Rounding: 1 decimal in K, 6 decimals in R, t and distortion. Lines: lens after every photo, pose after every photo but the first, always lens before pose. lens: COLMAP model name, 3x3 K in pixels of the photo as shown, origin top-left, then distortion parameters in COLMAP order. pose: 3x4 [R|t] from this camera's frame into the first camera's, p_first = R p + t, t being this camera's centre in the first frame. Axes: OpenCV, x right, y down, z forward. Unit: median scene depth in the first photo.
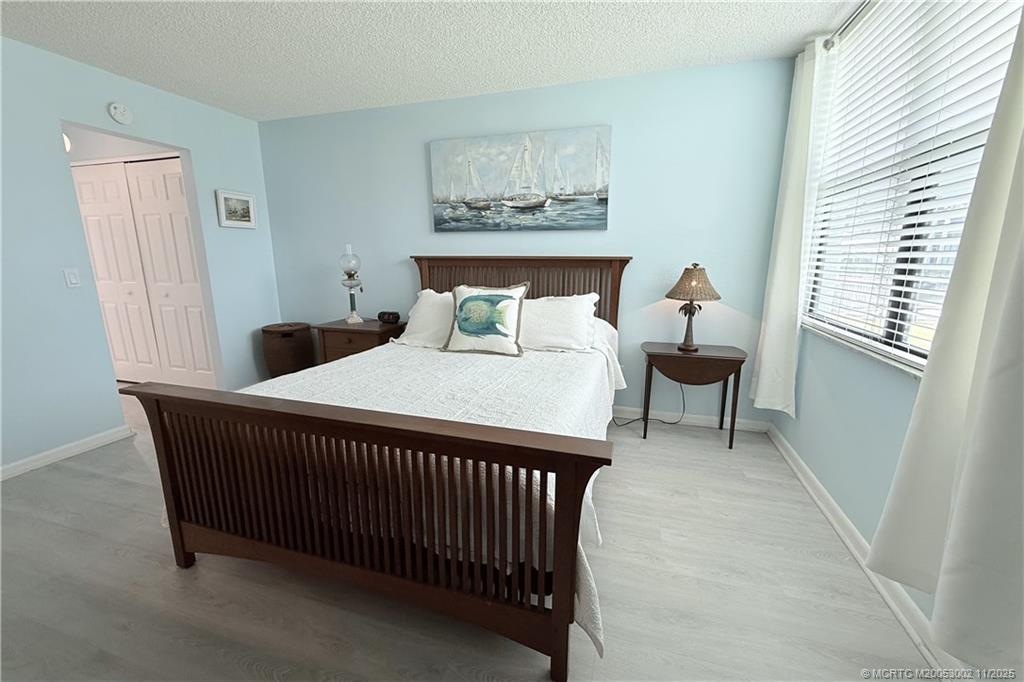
lens RADIAL K [[409.2, 0, 509.1], [0, 409.2, 341.9], [0, 0, 1]] dist [-0.000735, -0.000814]
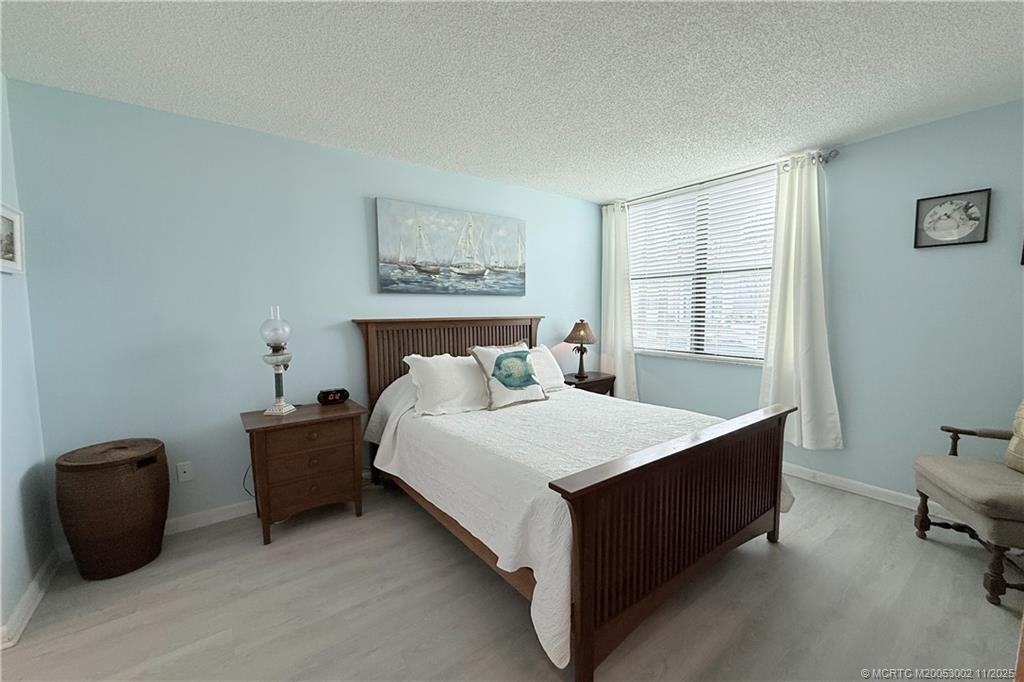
lens RADIAL K [[409.2, 0, 504.2], [0, 409.2, 345.5], [0, 0, 1]] dist [-0.000735, -0.000814]
pose [[0.591100, -0.078247, 0.802794, -0.821015], [0.172358, 0.984548, -0.030945, -0.085777], [-0.787968, 0.156659, 0.595453, 0.286197]]
